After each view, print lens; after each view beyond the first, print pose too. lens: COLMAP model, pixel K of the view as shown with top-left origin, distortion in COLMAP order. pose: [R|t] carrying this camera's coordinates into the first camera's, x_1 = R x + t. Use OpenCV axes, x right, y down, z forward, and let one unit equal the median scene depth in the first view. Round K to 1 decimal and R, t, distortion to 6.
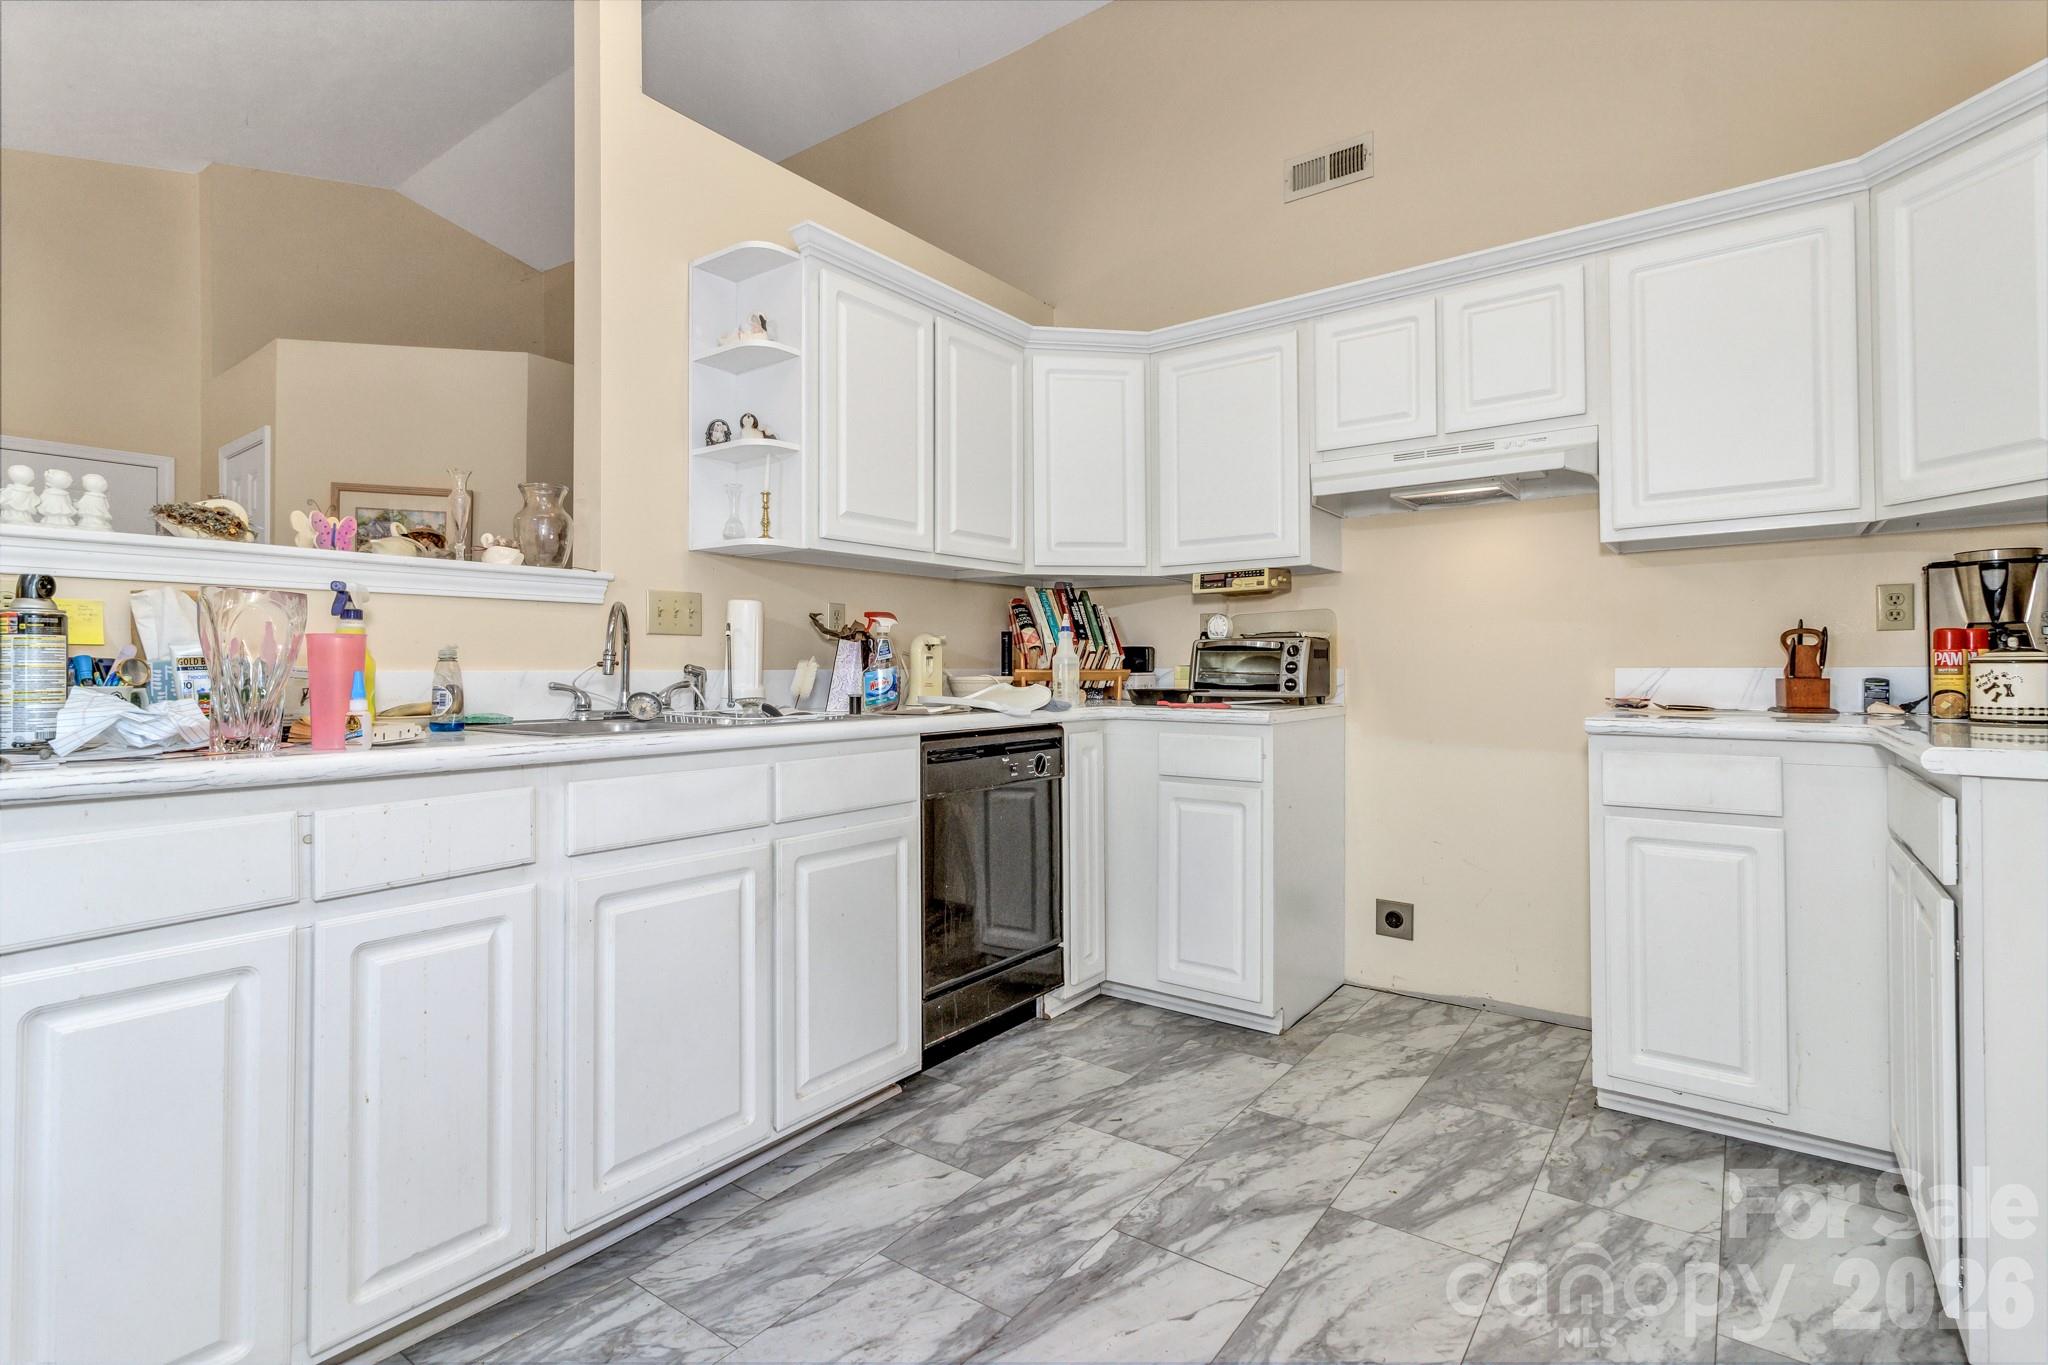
lens RADIAL K [[967.7, 0, 1031.6], [0, 967.7, 660.3], [0, 0, 1]] dist [0.008855, -0.001618]
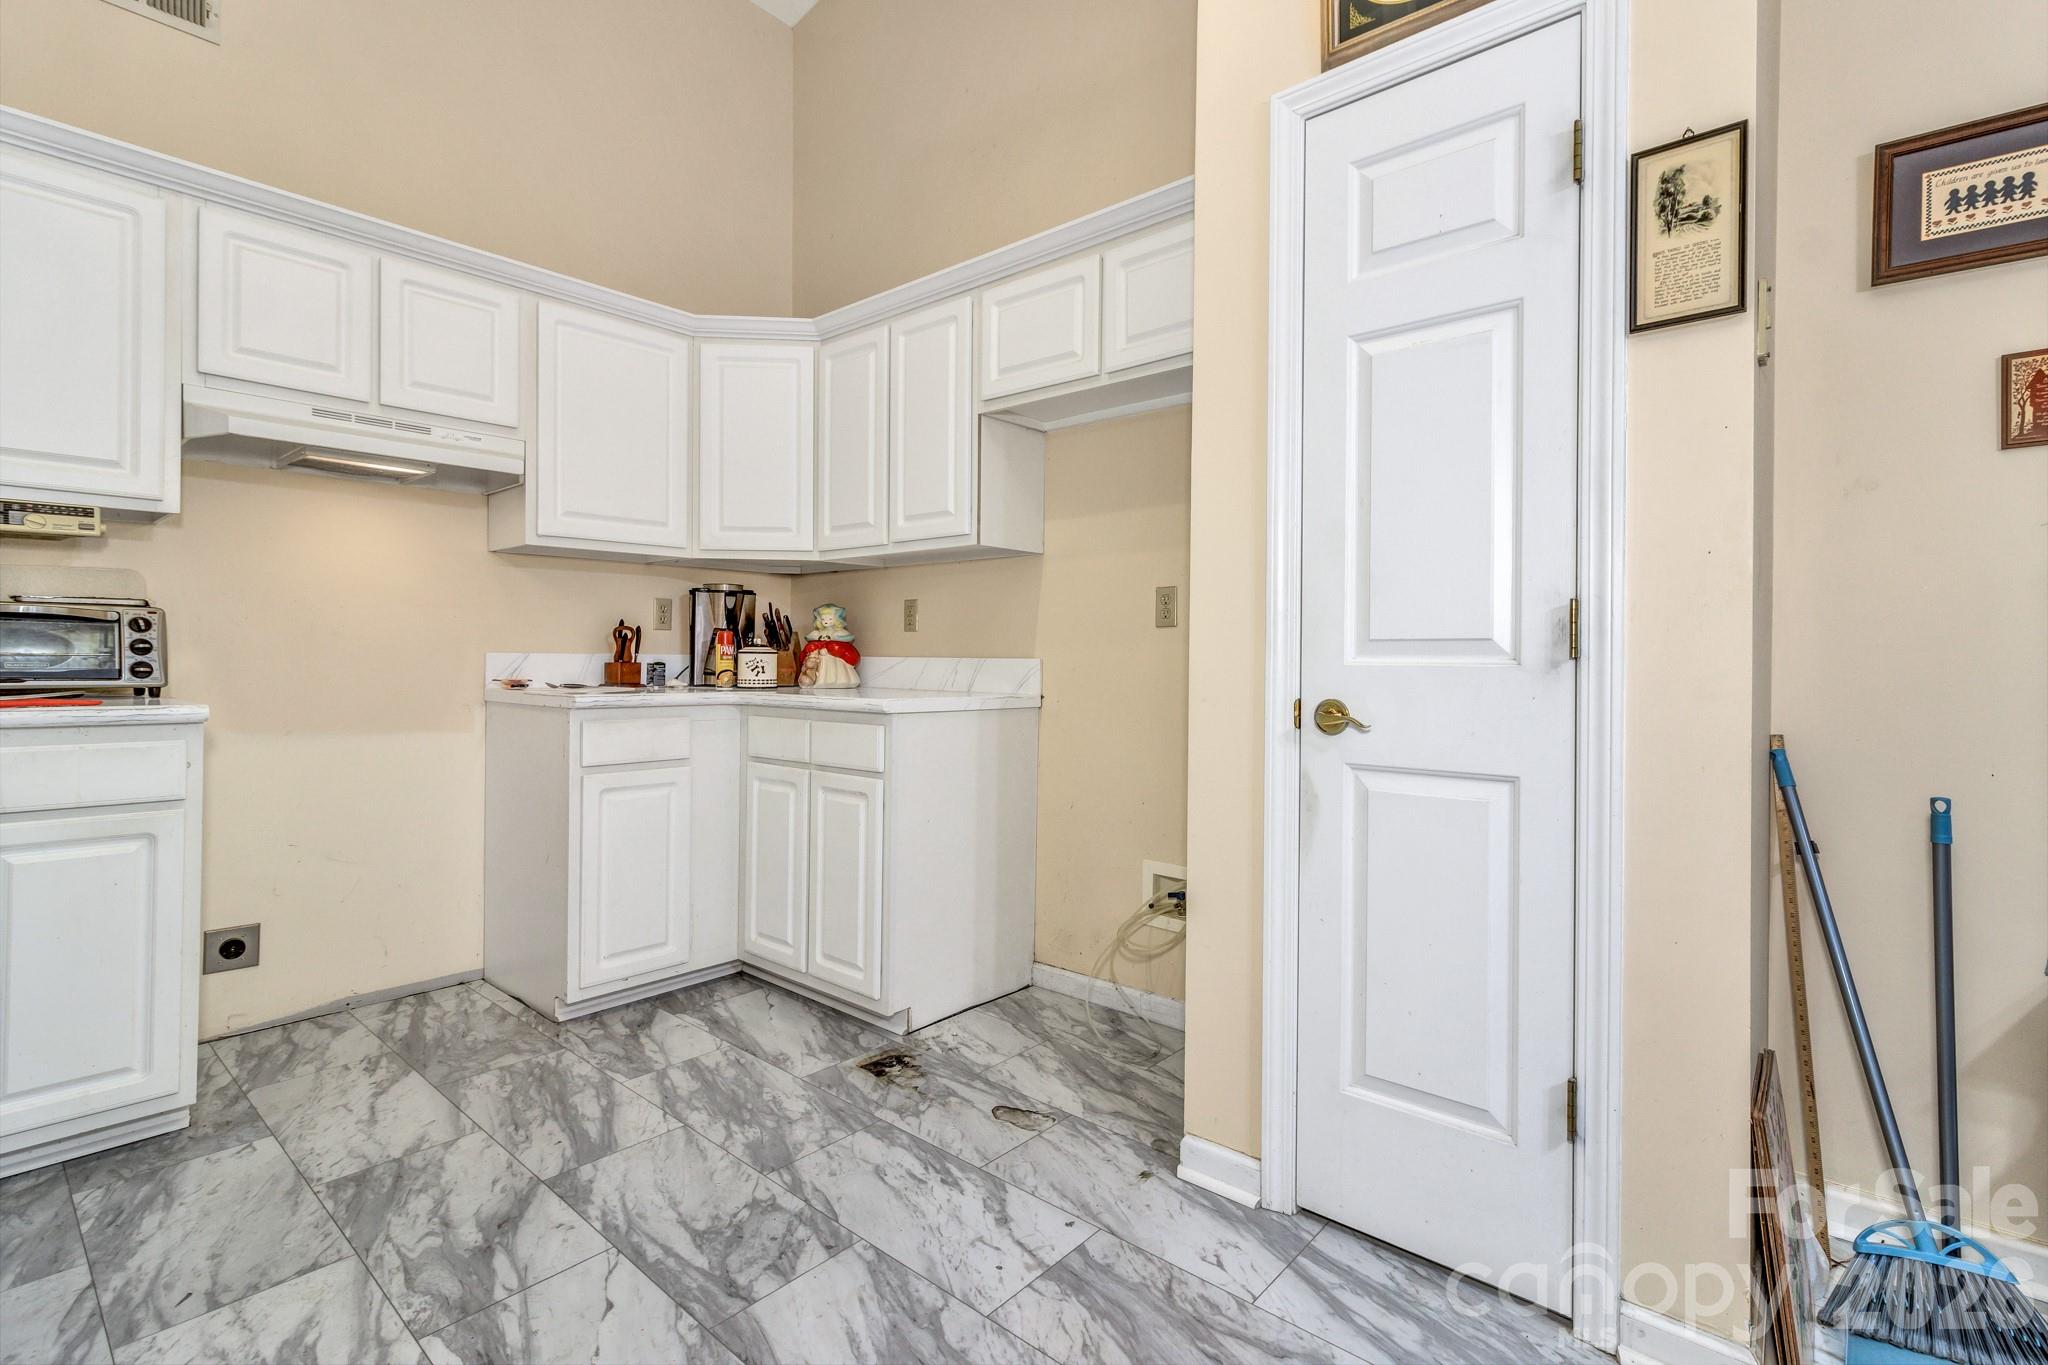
lens RADIAL K [[967.7, 0, 1001.9], [0, 967.7, 652.5], [0, 0, 1]] dist [0.008855, -0.001618]
pose [[0.092702, 0.009637, 0.995647, -0.564768], [-0.021960, 0.999730, -0.007632, 0.003940], [-0.995452, -0.021157, 0.092889, 0.367337]]
